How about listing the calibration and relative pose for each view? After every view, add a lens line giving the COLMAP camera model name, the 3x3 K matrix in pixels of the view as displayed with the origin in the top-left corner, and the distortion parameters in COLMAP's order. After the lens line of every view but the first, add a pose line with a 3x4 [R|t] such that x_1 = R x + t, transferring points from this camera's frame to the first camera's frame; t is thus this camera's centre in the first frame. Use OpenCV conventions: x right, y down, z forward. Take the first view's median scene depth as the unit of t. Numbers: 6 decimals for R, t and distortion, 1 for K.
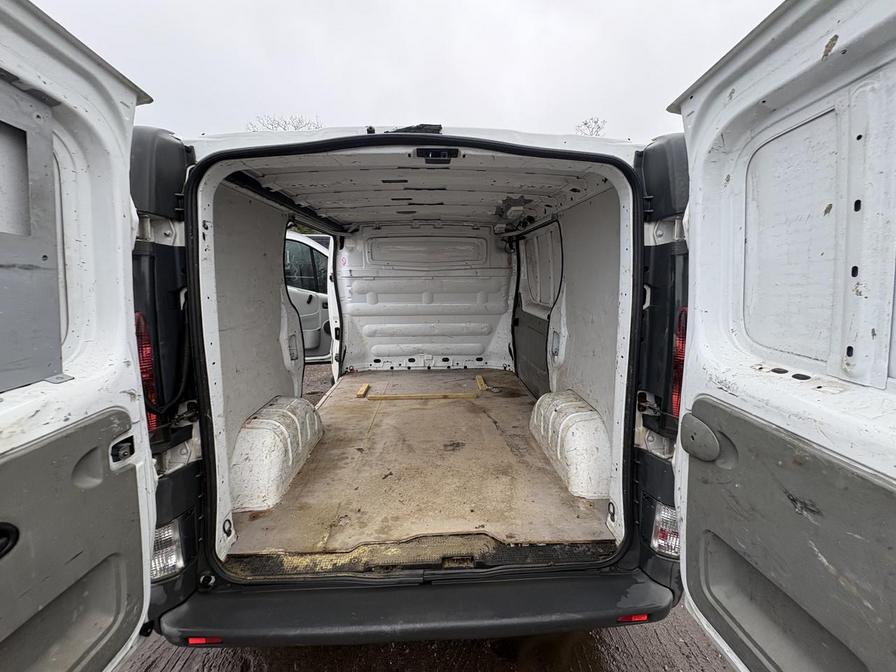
lens RADIAL K [[355.3, 0, 449.3], [0, 355.3, 333.4], [0, 0, 1]] dist [-0.000744, 0.000789]
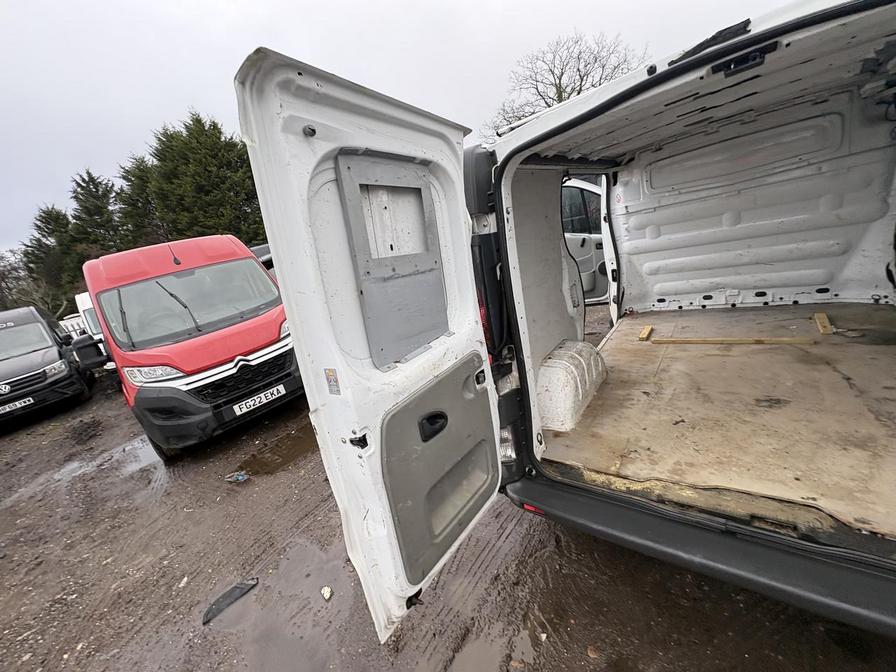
lens RADIAL K [[355.3, 0, 449.4], [0, 355.3, 334.0], [0, 0, 1]] dist [-0.000744, 0.000789]
pose [[0.742912, 0.007250, -0.669350, 0.013645], [0.109946, 0.985039, 0.132699, -0.055998], [0.660298, -0.172177, 0.731001, -0.134173]]
